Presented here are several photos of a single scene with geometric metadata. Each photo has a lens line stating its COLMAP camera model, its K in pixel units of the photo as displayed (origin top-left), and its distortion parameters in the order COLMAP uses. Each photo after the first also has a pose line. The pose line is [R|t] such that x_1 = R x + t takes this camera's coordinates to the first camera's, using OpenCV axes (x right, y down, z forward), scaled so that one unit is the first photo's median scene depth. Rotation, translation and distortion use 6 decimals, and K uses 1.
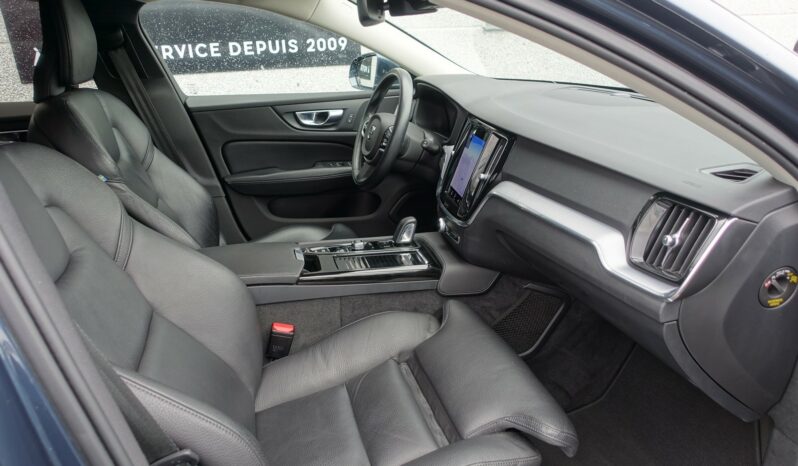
lens RADIAL K [[552.7, 0, 402.1], [0, 552.7, 234.8], [0, 0, 1]] dist [-0.005287, 0.008436]
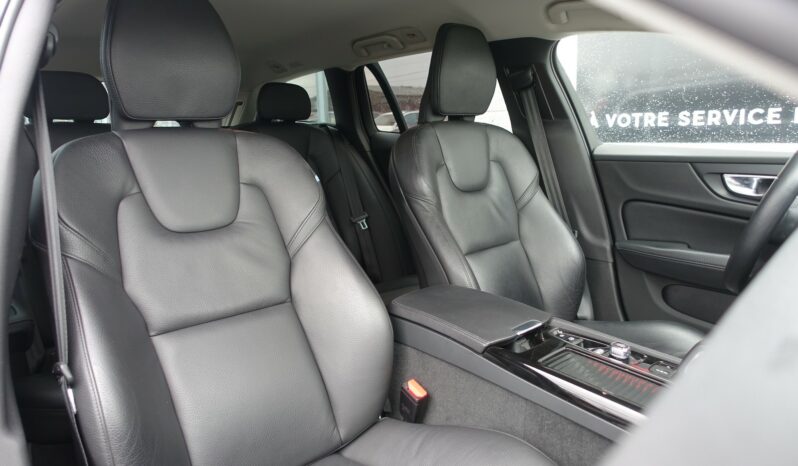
lens RADIAL K [[552.7, 0, 400.9], [0, 552.7, 231.2], [0, 0, 1]] dist [-0.005287, 0.008436]
pose [[0.455732, 0.180671, -0.871588, 0.252837], [-0.317414, 0.947796, 0.030501, -0.039113], [0.831599, 0.262754, 0.489289, 0.313130]]
